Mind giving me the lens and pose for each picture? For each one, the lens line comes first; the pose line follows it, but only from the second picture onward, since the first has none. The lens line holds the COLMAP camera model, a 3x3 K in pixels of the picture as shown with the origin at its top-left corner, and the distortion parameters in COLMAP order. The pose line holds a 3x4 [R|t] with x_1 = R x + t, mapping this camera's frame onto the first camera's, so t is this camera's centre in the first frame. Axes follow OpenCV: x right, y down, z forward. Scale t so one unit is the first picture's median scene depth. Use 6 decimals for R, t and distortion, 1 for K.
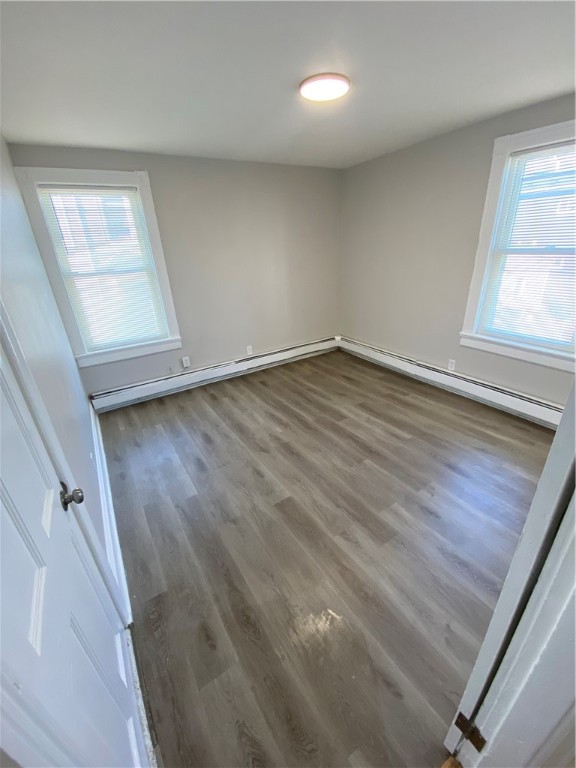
lens RADIAL K [[315.7, 0, 287.9], [0, 315.7, 385.3], [0, 0, 1]] dist [-0.001841, -0.001906]
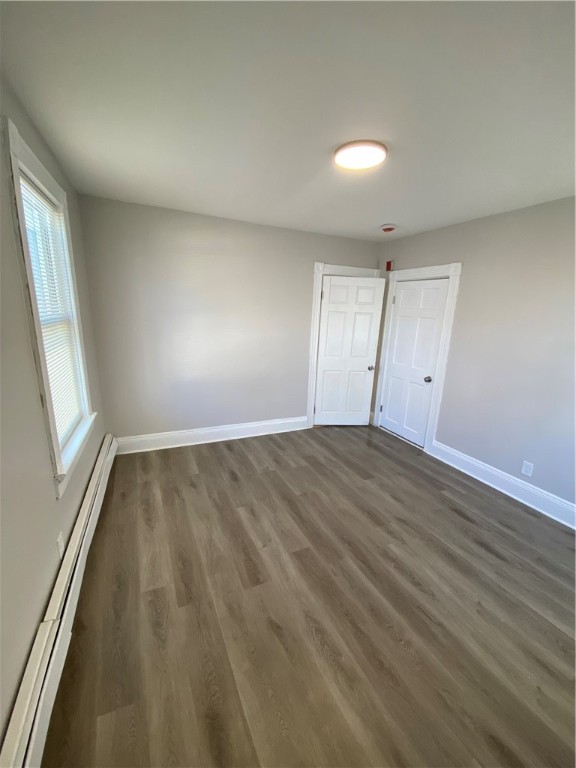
lens RADIAL K [[315.7, 0, 286.8], [0, 315.7, 384.5], [0, 0, 1]] dist [-0.001841, -0.001906]
pose [[-0.991196, -0.000141, 0.132406, 0.124049], [0.079579, 0.798600, 0.596578, -0.634631], [-0.105823, 0.601862, -0.791558, 1.438004]]
